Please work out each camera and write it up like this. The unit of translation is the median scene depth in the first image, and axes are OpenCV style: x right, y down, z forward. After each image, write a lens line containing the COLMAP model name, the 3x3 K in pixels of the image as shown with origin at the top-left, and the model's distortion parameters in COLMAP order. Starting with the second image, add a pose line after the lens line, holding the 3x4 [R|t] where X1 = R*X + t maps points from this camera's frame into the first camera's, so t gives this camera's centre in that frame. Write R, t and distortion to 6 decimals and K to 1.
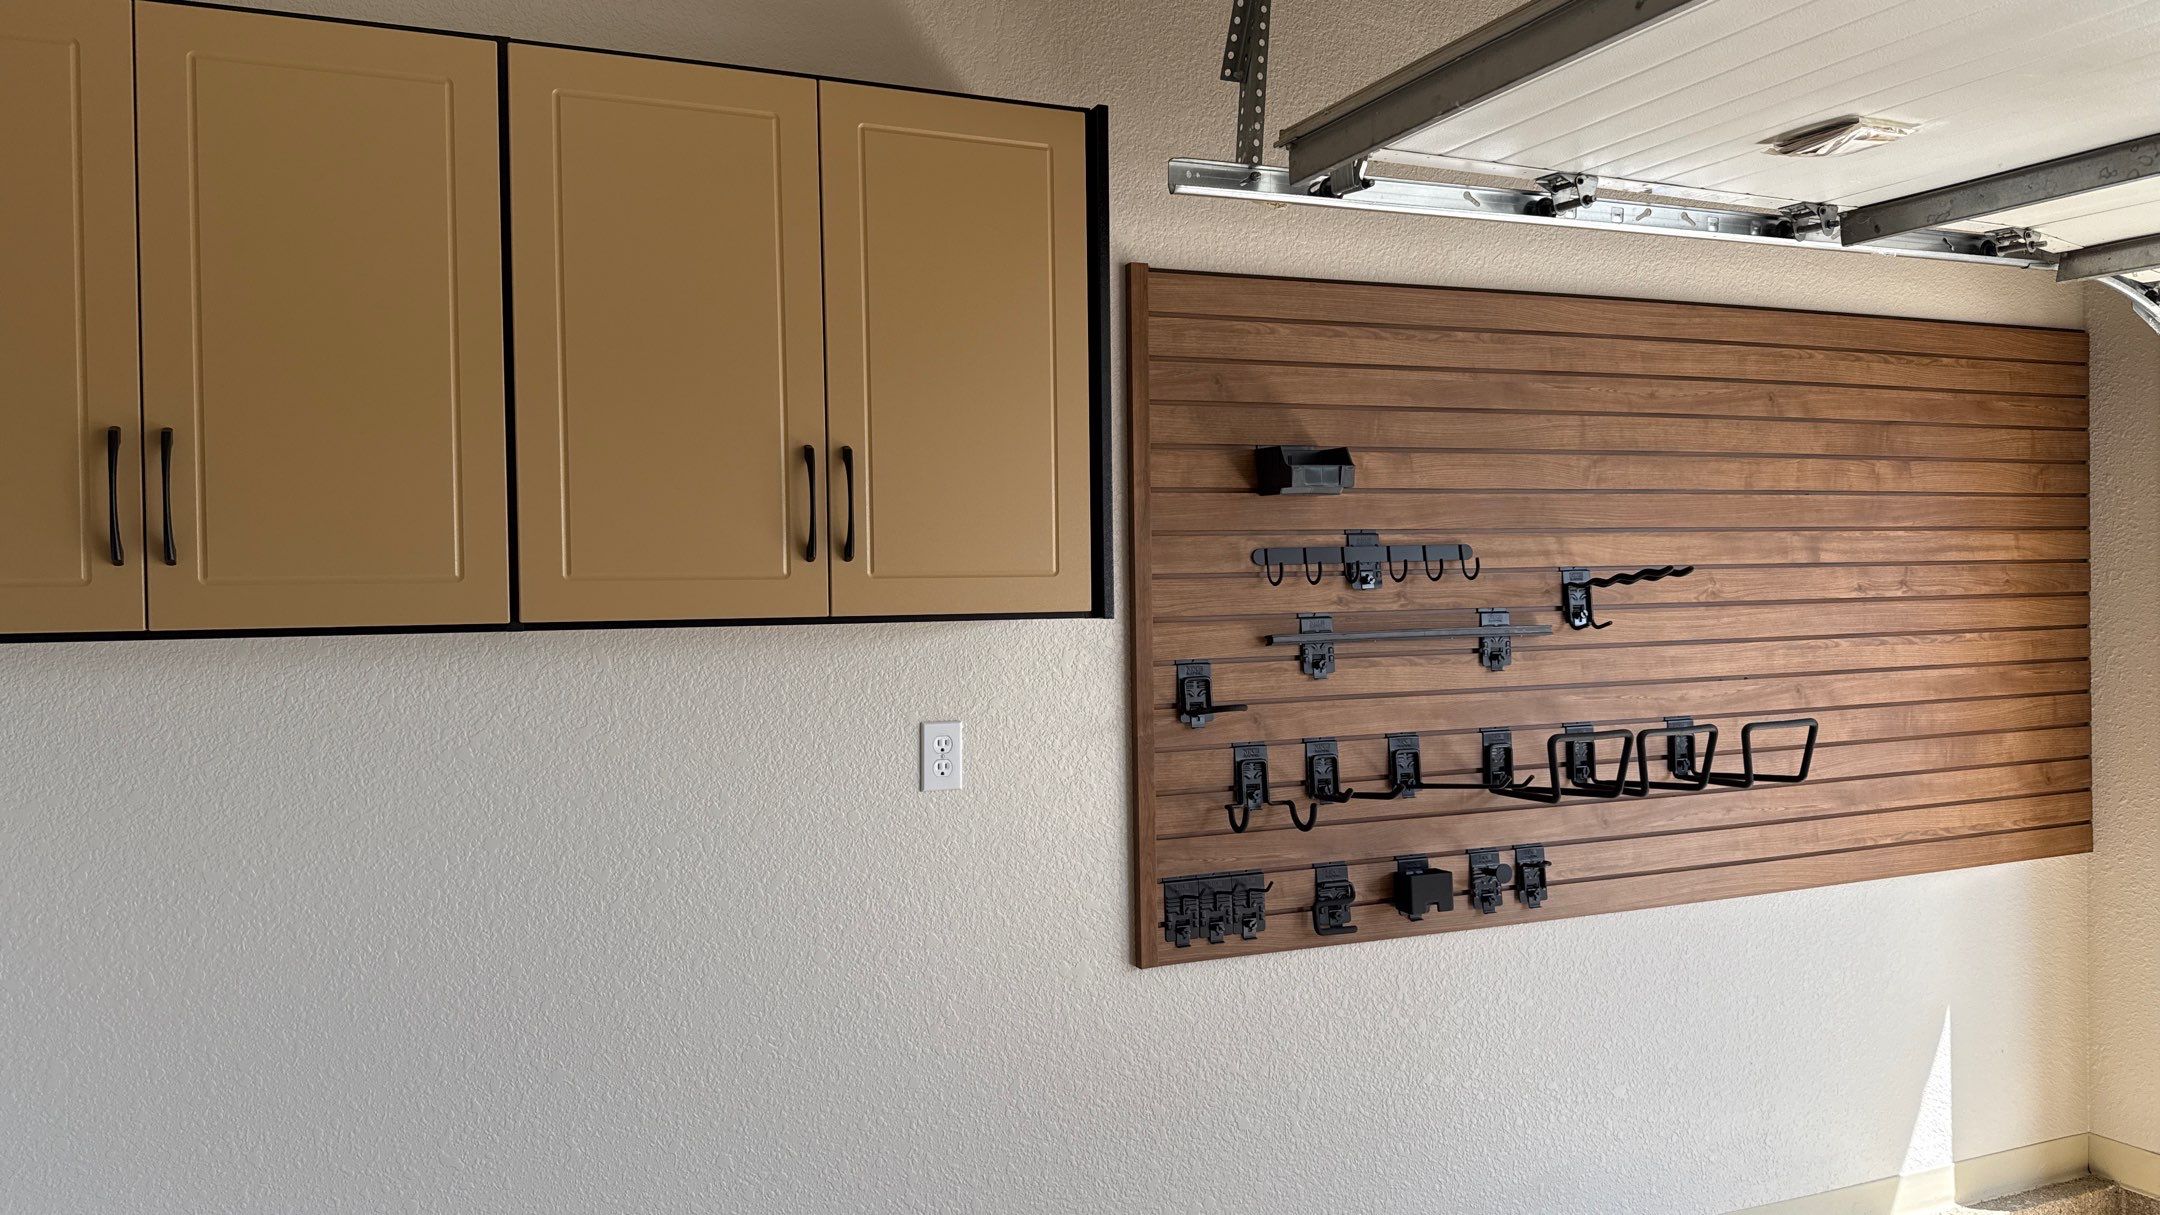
lens RADIAL K [[1524.7, 0, 1094.1], [0, 1524.7, 611.9], [0, 0, 1]] dist [0.192763, -0.414726]
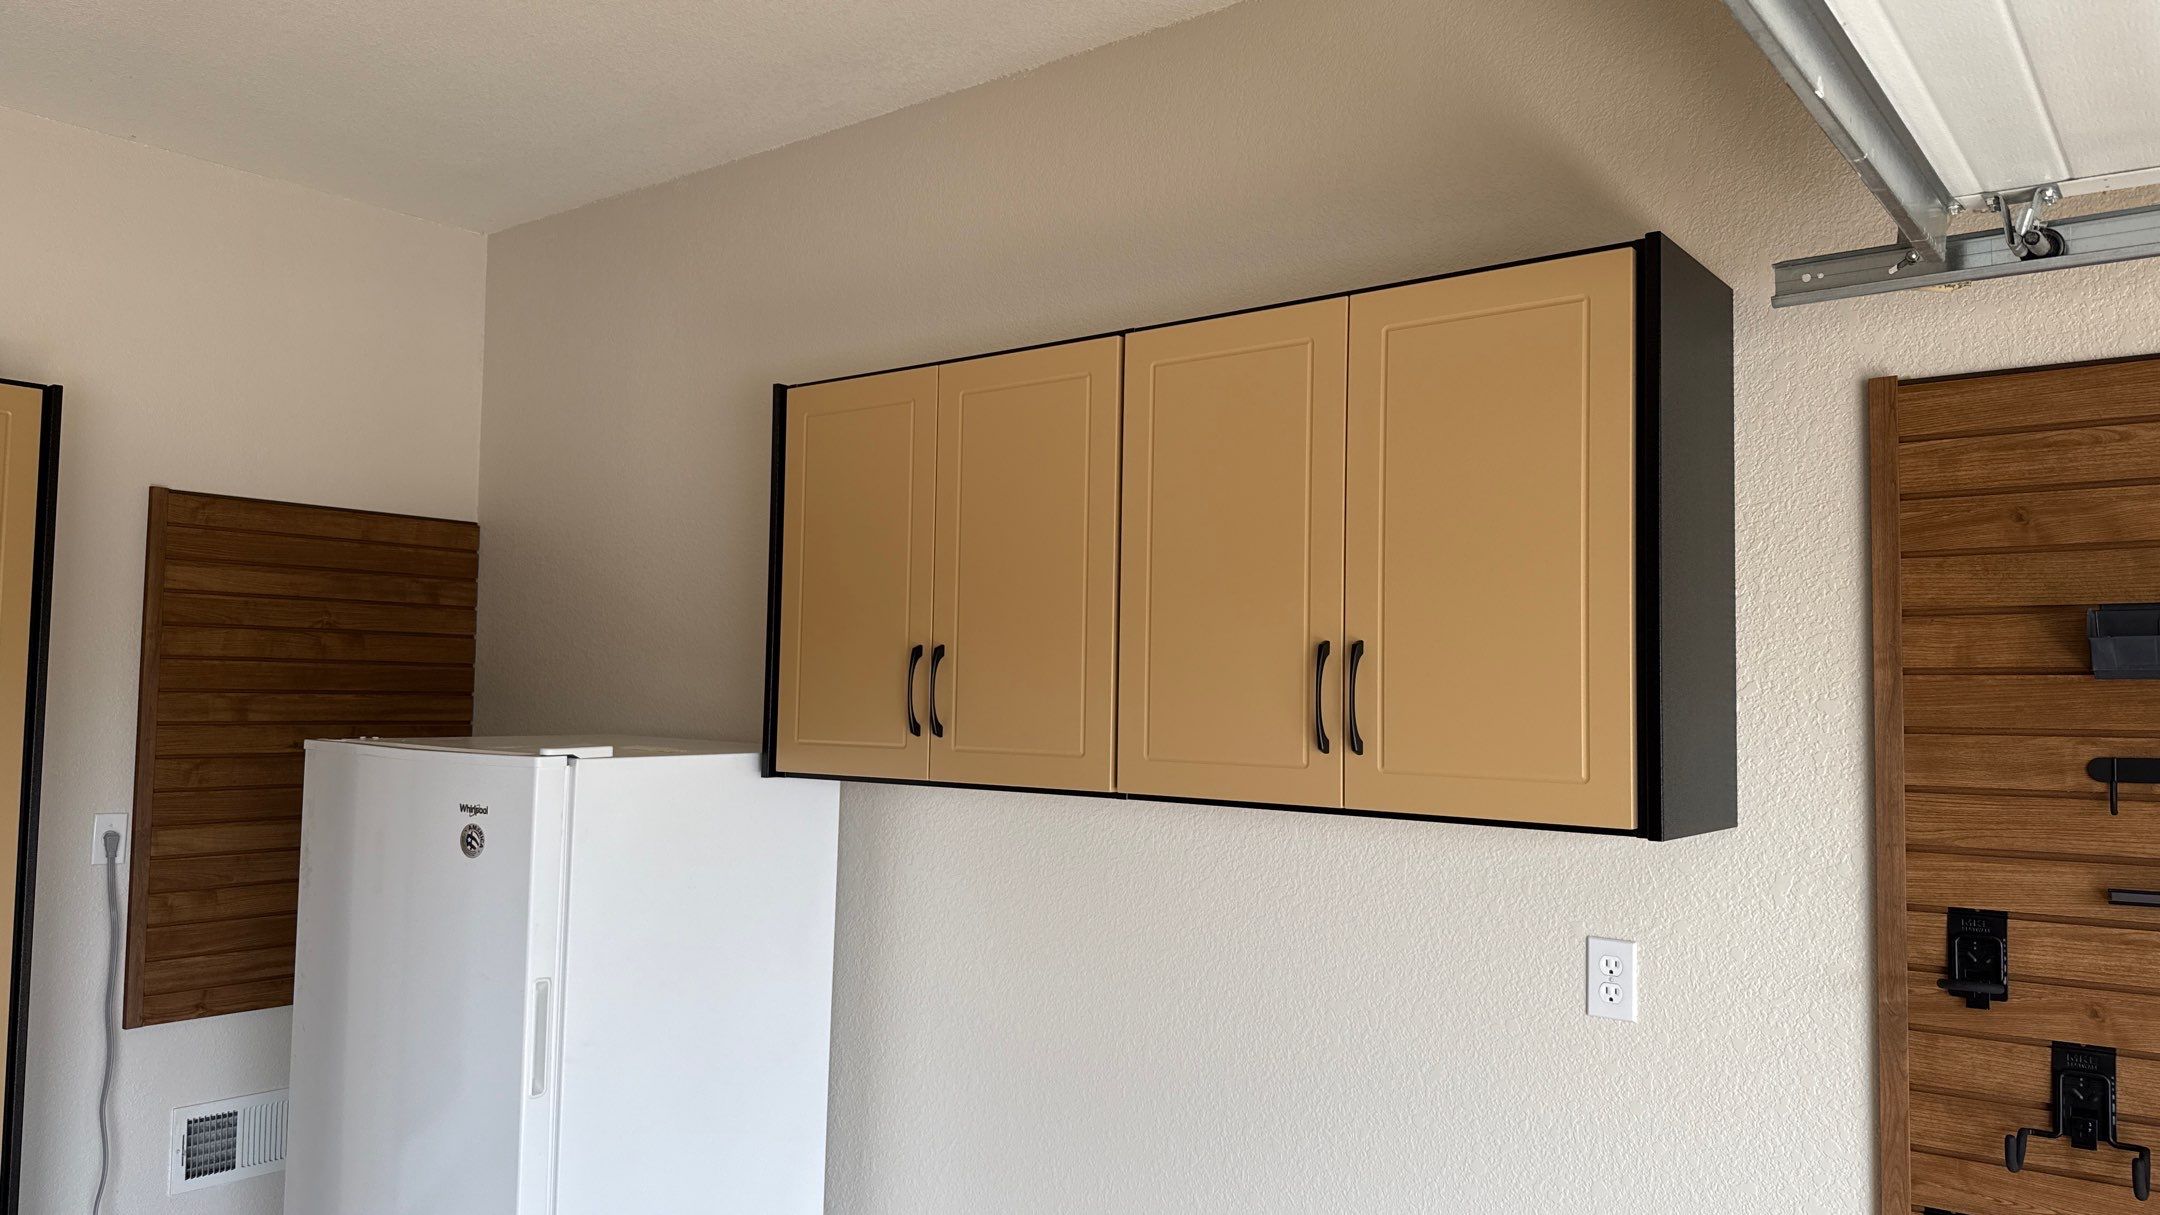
lens RADIAL K [[1518.8, 0, 1070.6], [0, 1518.8, 609.9], [0, 0, 1]] dist [0.013793, -0.028439]
pose [[0.483819, -0.028675, -0.874698, 0.468805], [-0.038678, 0.997786, -0.054104, -0.051680], [0.874313, 0.060008, 0.481638, 0.272787]]
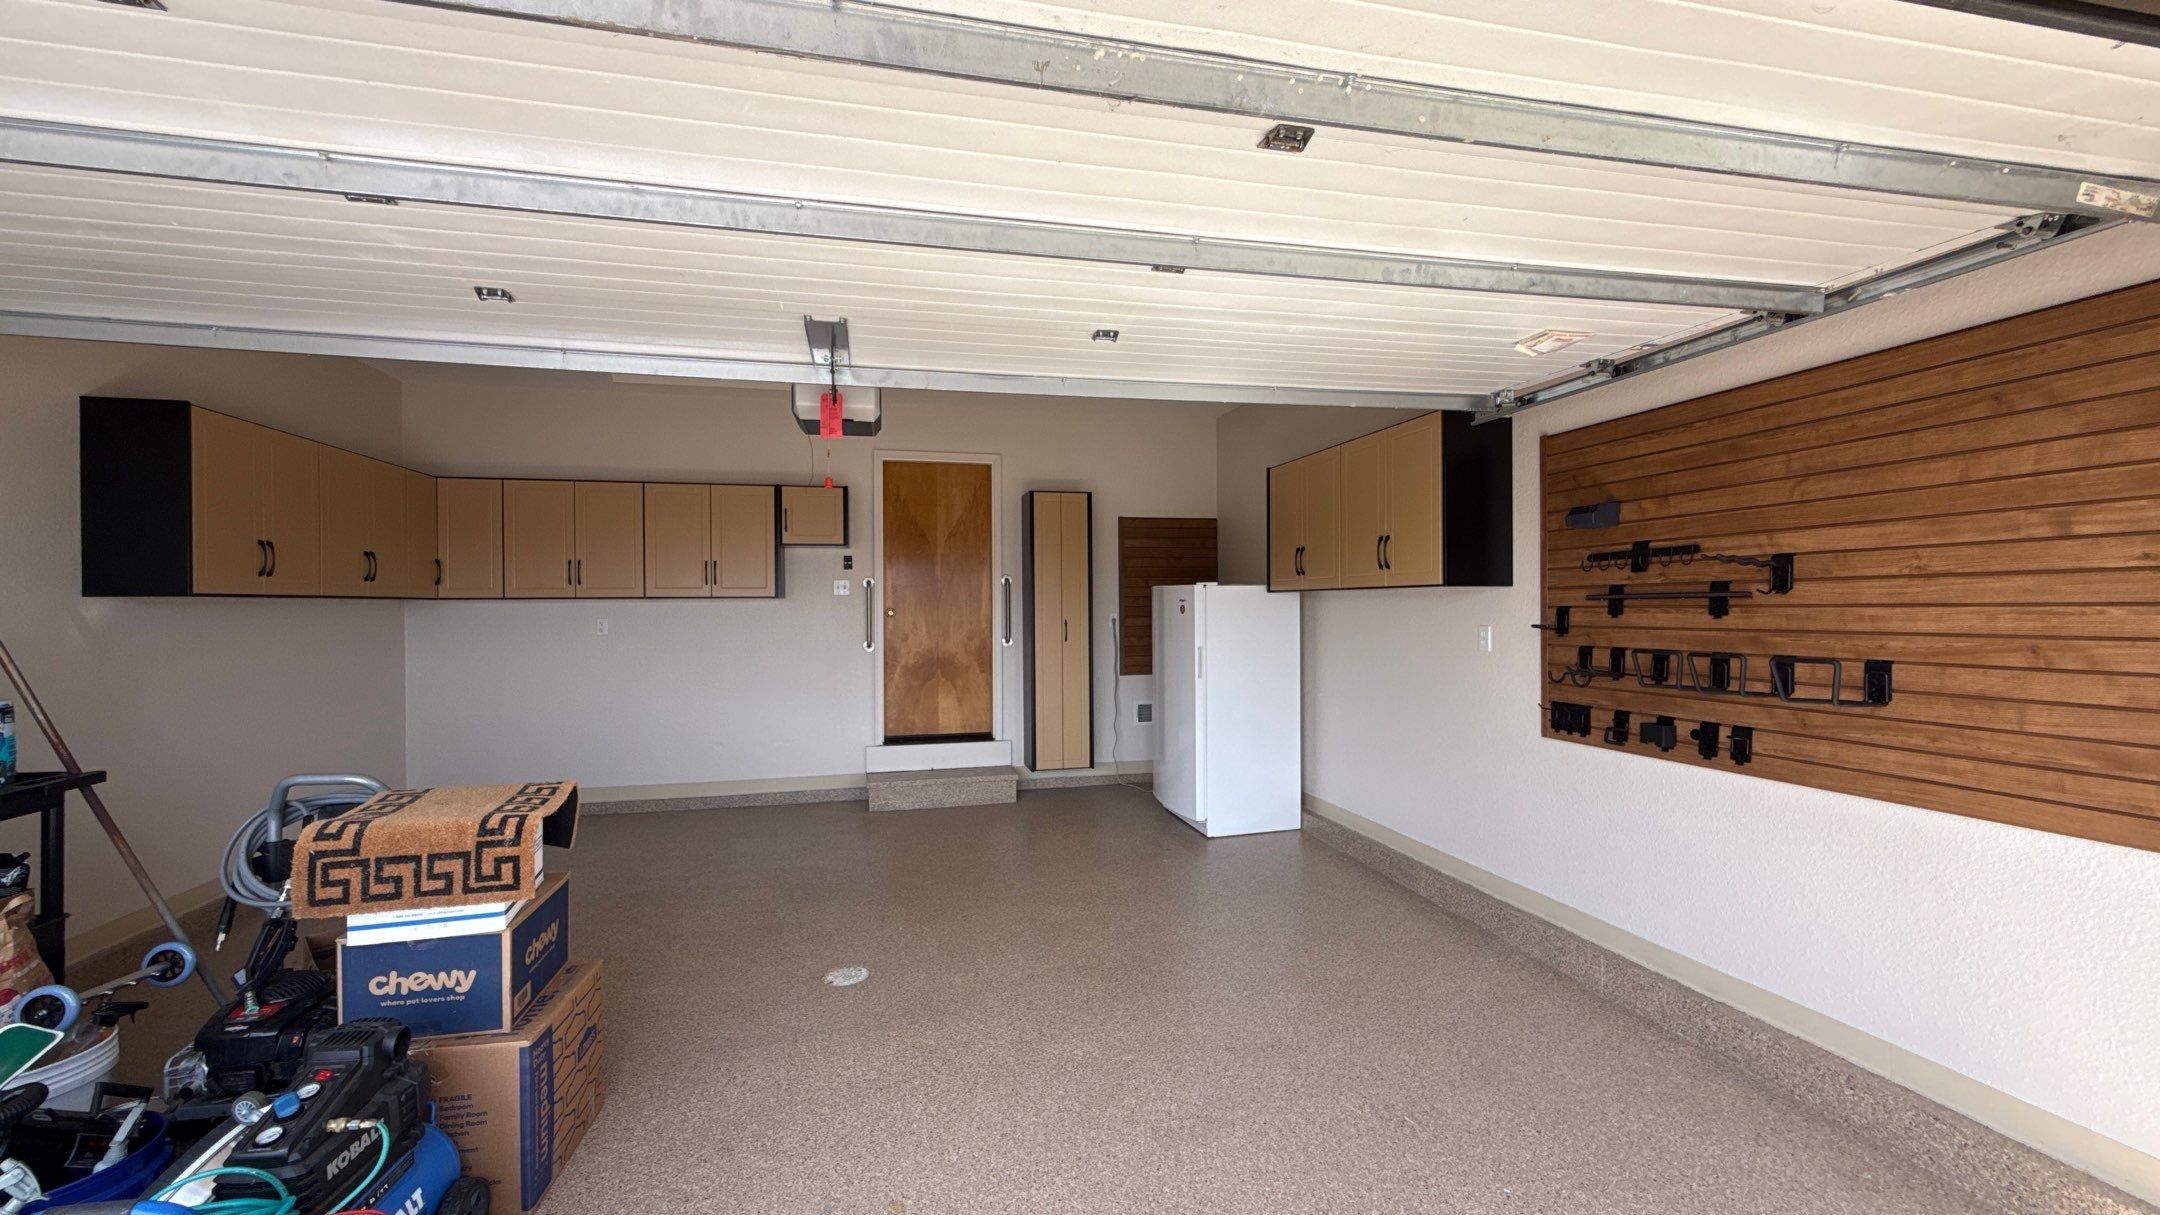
lens RADIAL K [[855.7, 0, 1080.0], [0, 855.7, 607.5], [0, 0, 1]] dist [0.001308, 0.008558]
pose [[-0.164921, 0.018816, -0.986127, 1.370067], [-0.007047, 0.999770, 0.020255, 0.013031], [0.986282, 0.010290, -0.164750, 0.495210]]
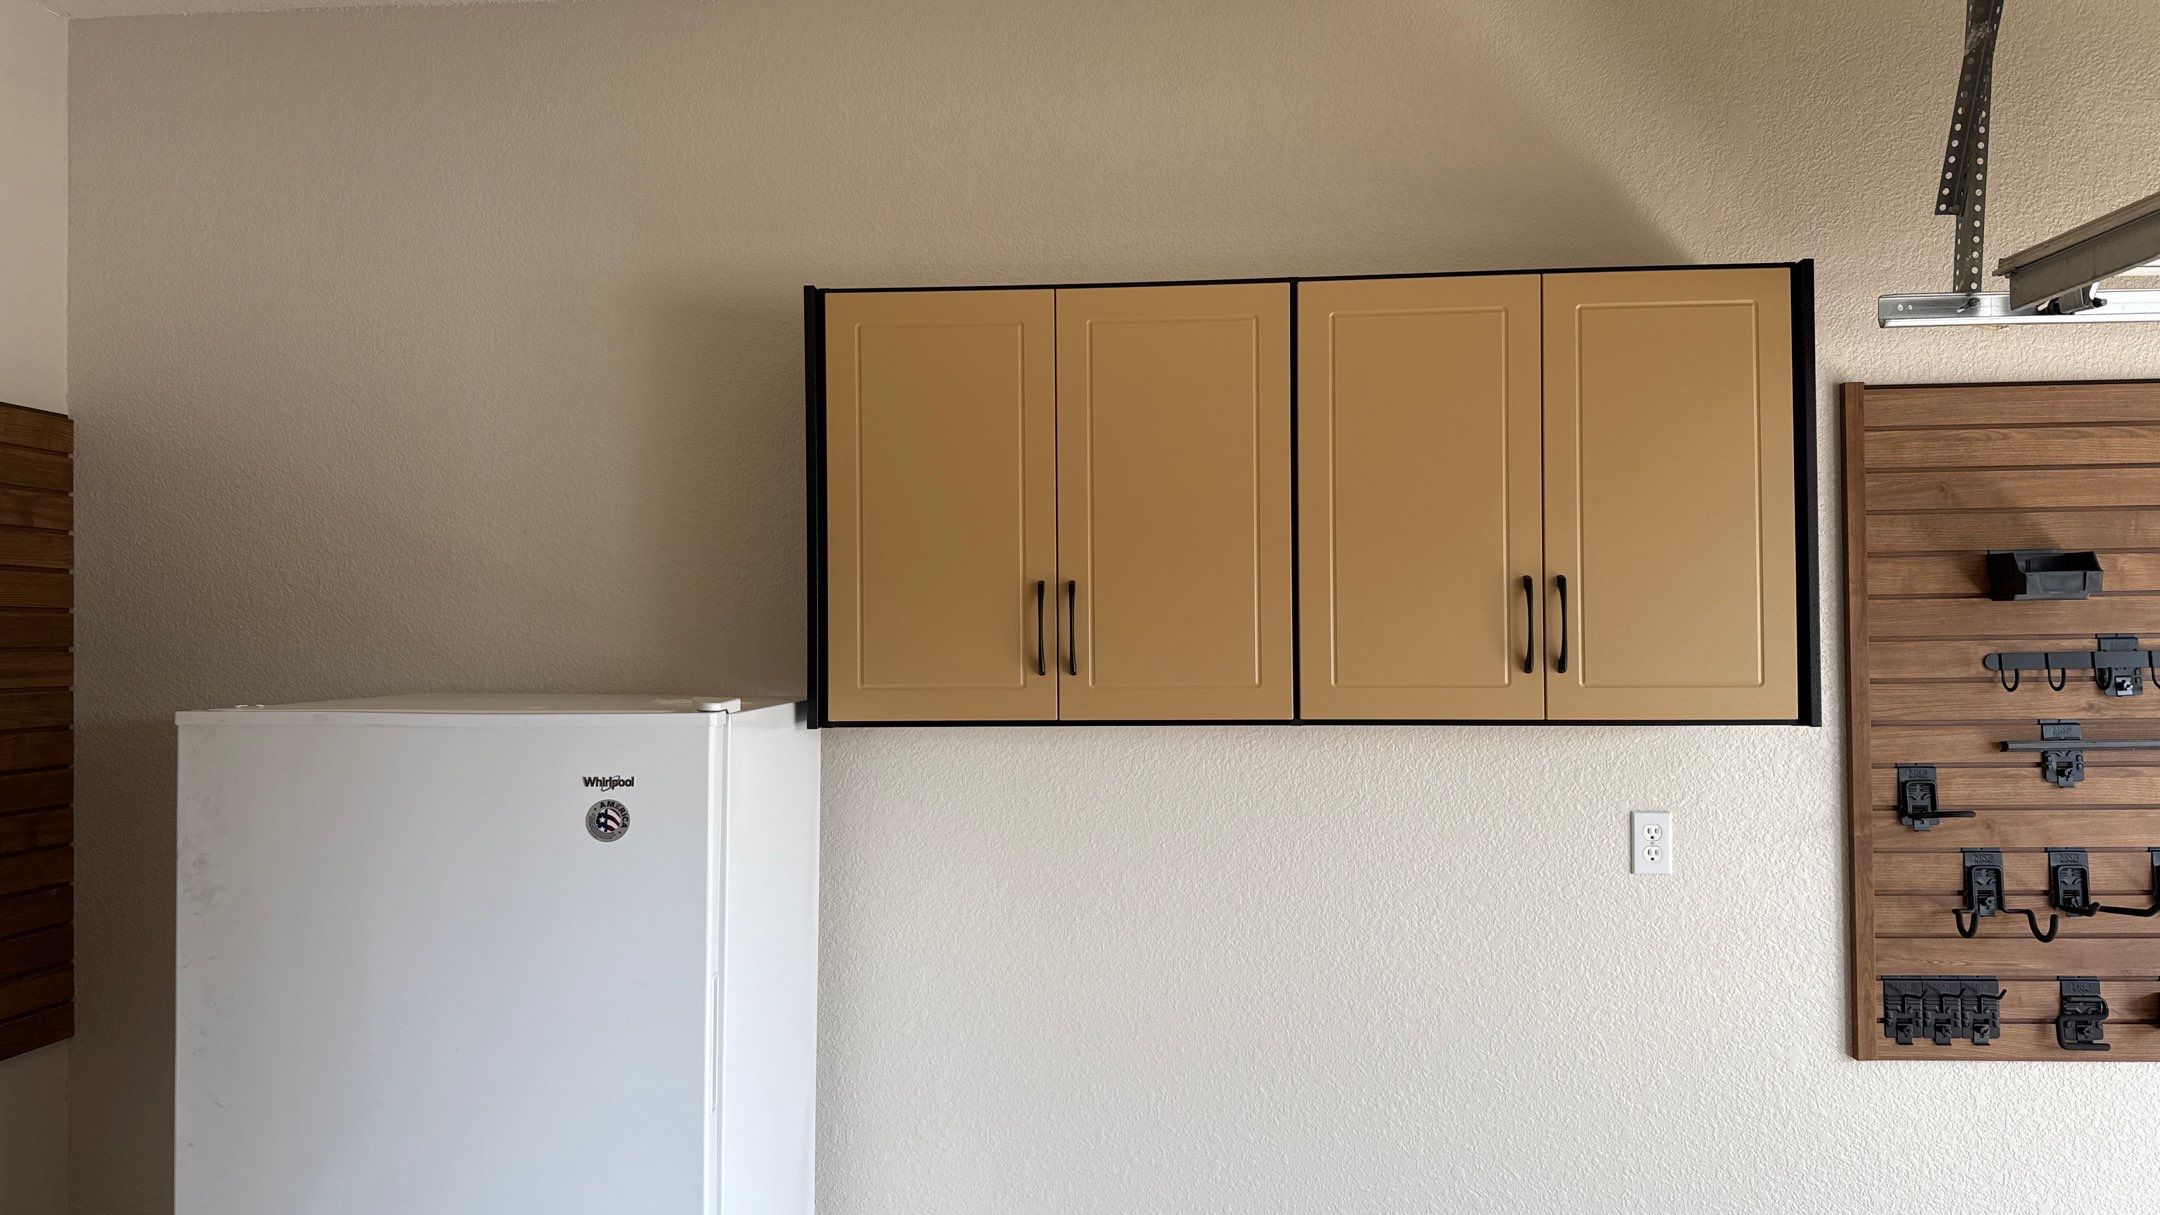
lens RADIAL K [[1518.8, 0, 1070.6], [0, 1518.8, 609.9], [0, 0, 1]] dist [0.013793, -0.028439]
pose [[0.887968, -0.002290, -0.459900, 0.030028], [-0.012653, 0.999487, -0.029407, -0.032662], [0.459732, 0.031932, 0.887483, -0.154049]]
